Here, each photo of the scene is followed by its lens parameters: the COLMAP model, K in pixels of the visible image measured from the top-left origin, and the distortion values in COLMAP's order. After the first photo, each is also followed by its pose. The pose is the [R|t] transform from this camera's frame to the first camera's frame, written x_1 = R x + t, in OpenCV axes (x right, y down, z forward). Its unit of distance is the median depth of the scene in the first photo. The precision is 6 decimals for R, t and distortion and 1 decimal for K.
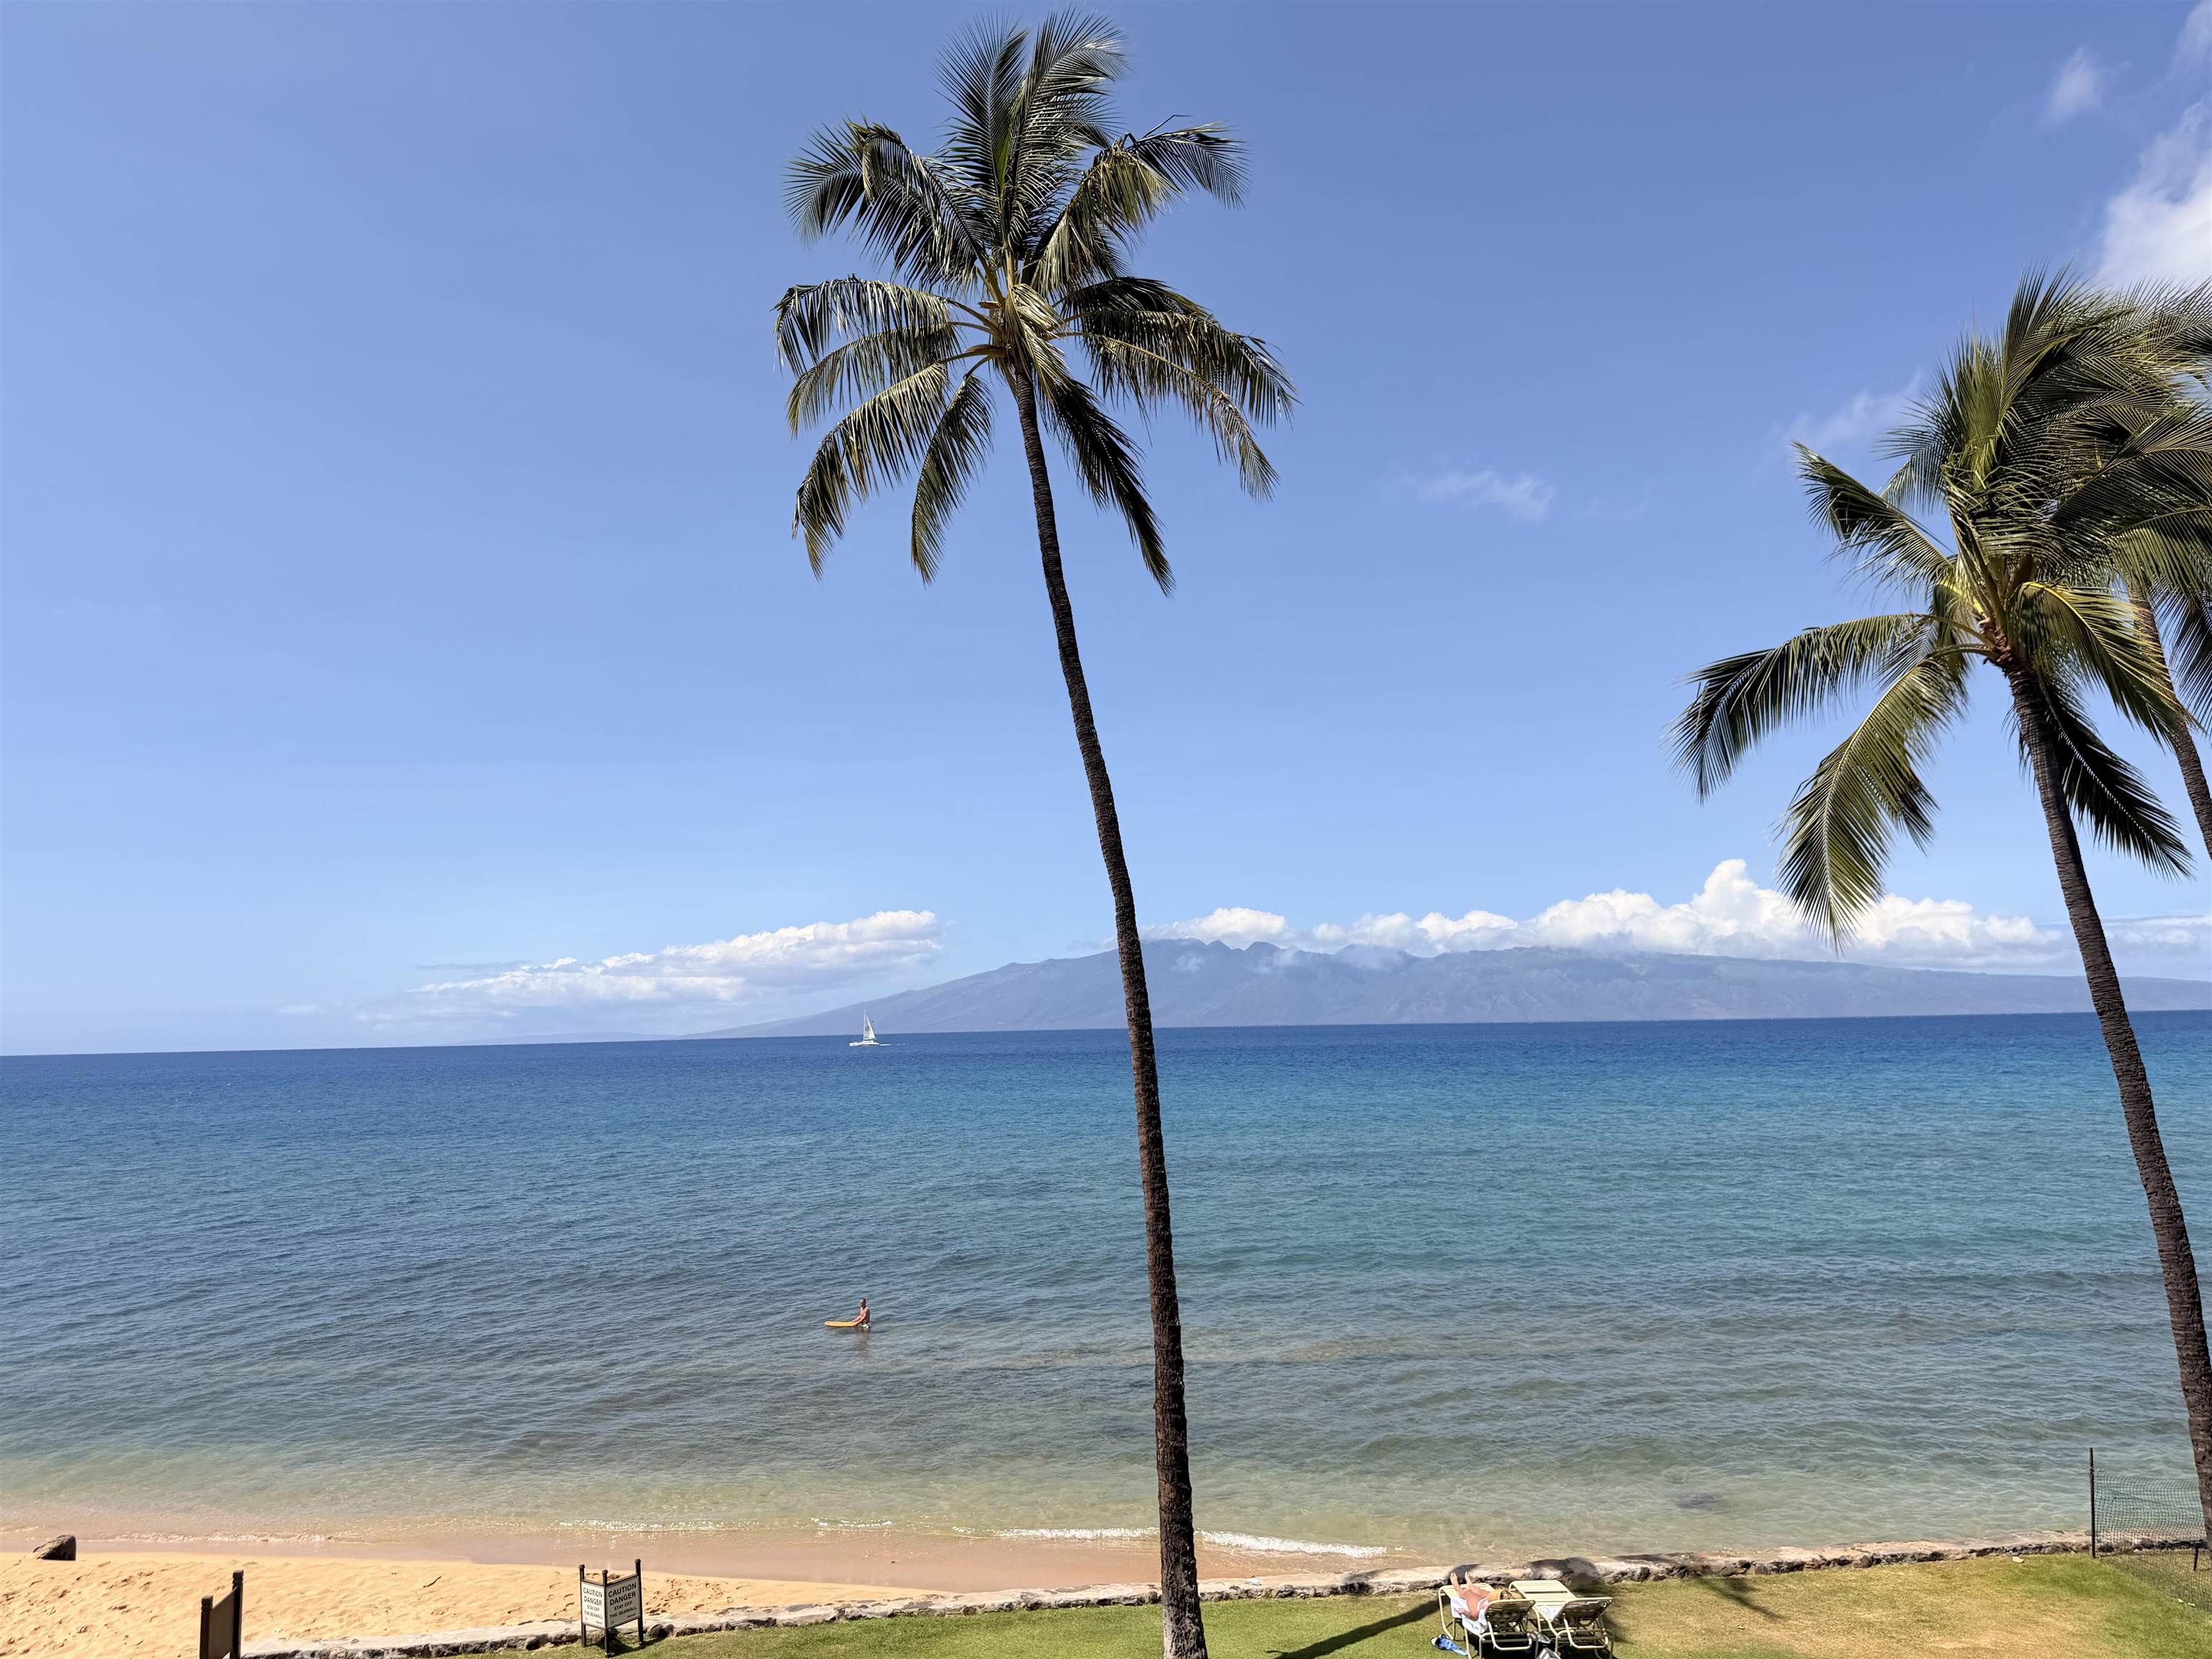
lens RADIAL K [[1609.7, 0, 1078.6], [0, 1609.7, 810.0], [0, 0, 1]] dist [0.001122, -0.005542]
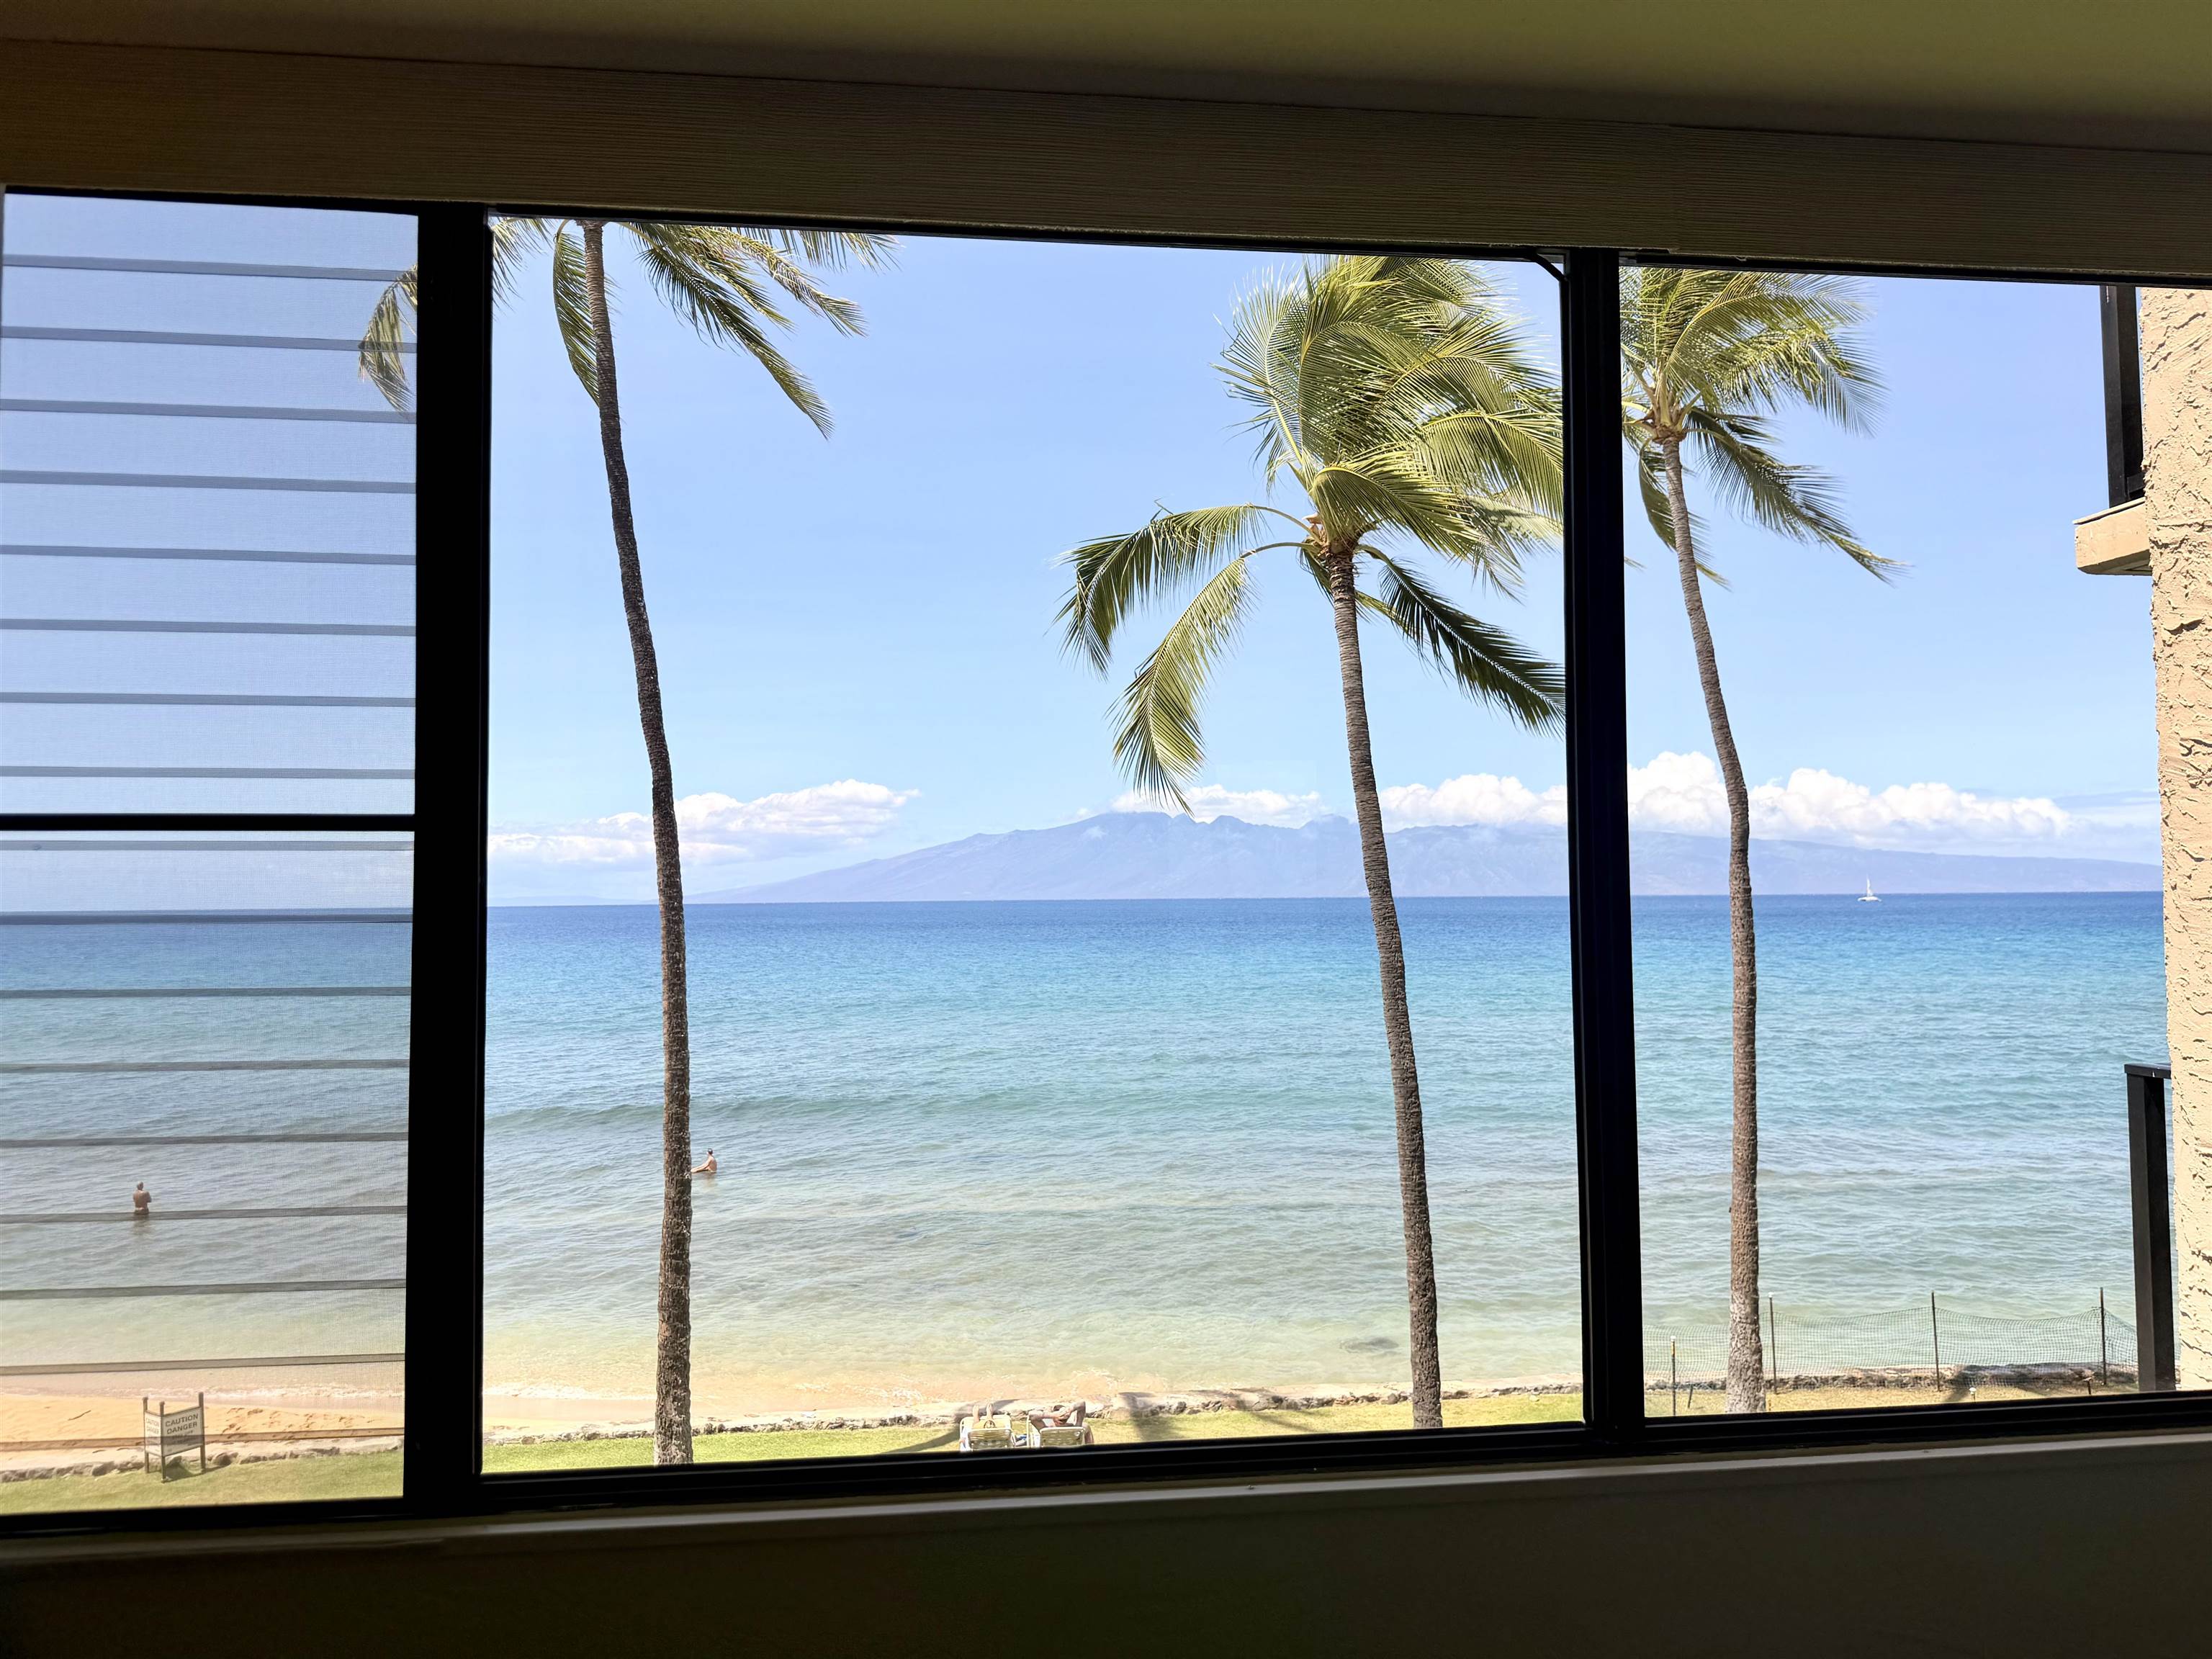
lens RADIAL K [[1592.1, 0, 1100.4], [0, 1592.1, 824.7], [0, 0, 1]] dist [0.018817, -0.018895]
pose [[0.999617, 0.011886, 0.024994, 0.283141], [-0.014050, 0.995998, 0.088262, -0.004793], [-0.023844, -0.088579, 0.995784, -0.021640]]
